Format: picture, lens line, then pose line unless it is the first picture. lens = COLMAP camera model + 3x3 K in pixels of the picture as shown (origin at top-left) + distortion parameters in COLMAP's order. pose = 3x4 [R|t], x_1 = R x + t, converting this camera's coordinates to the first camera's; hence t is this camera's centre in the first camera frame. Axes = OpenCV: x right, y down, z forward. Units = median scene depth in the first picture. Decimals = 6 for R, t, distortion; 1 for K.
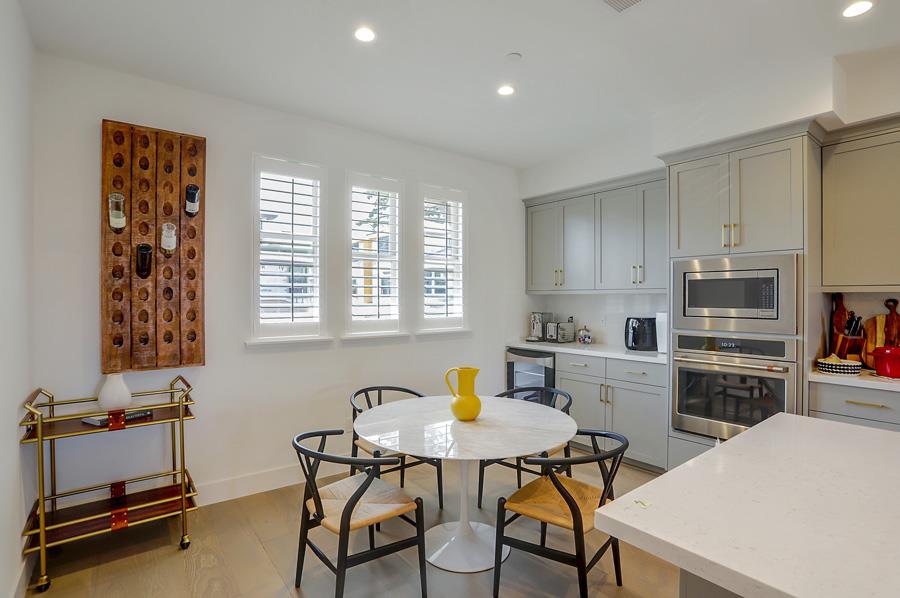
lens RADIAL K [[441.2, 0, 450.0], [0, 441.2, 299.0], [0, 0, 1]] dist [-0.035661, 0.000237]
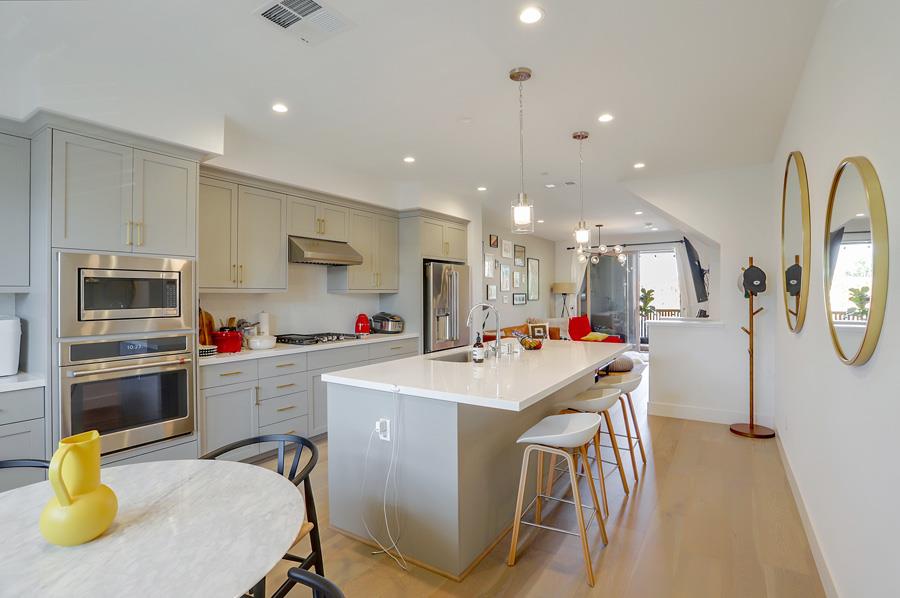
lens RADIAL K [[441.2, 0, 450.0], [0, 441.2, 299.0], [0, 0, 1]] dist [-0.035661, 0.000237]
pose [[-0.349298, -0.004658, 0.937000, -0.546881], [0.009778, 0.999915, 0.008615, -0.002626], [-0.936961, 0.012171, -0.349223, 0.737282]]
